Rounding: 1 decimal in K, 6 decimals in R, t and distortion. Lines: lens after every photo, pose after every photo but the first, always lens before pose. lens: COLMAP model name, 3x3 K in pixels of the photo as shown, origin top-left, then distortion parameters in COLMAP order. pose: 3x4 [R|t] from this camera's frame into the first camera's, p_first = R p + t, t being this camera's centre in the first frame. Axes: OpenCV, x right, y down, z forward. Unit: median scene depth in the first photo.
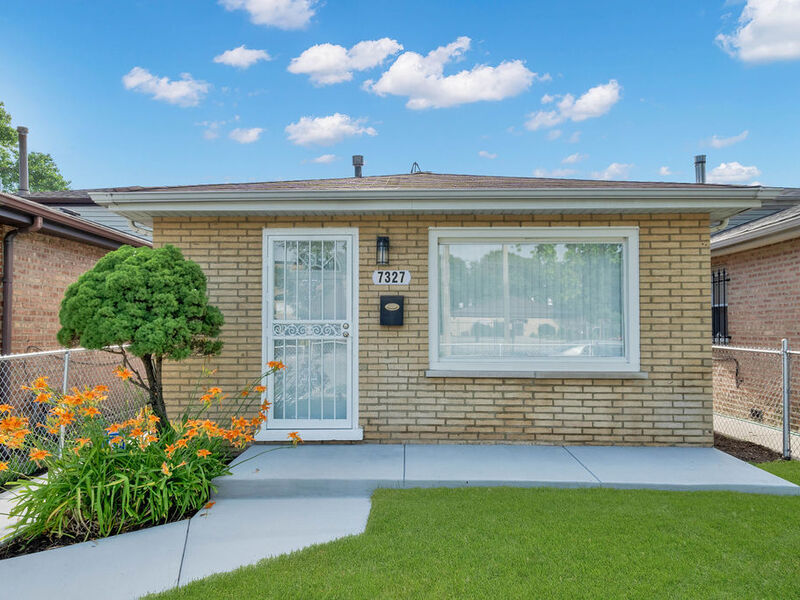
lens RADIAL K [[546.6, 0, 401.1], [0, 546.6, 315.1], [0, 0, 1]] dist [0.007194, 0.001297]
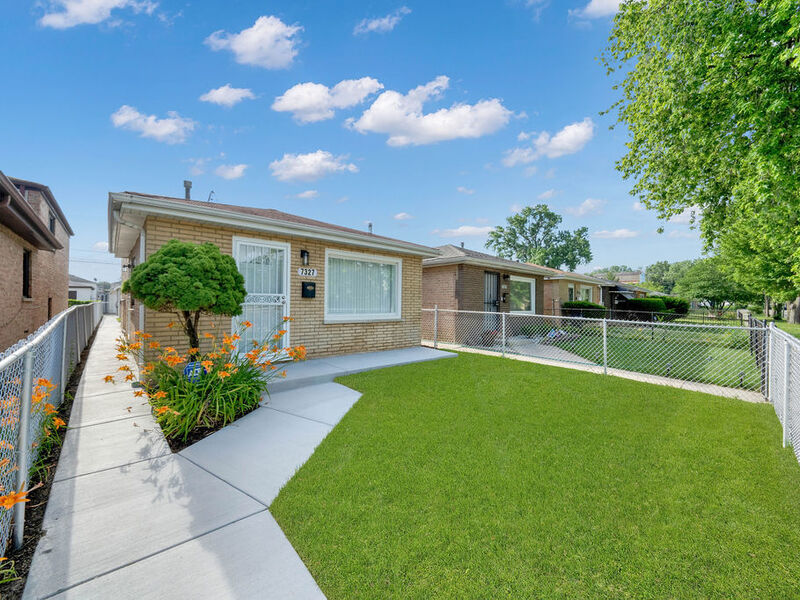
lens RADIAL K [[322.7, 0, 404.6], [0, 322.7, 298.3], [0, 0, 1]] dist [-0.016448, -0.000139]
pose [[0.709228, 0.017532, 0.704761, -0.565864], [-0.028287, 0.999593, 0.003600, 0.007763], [-0.704411, -0.022489, 0.709436, -0.028228]]
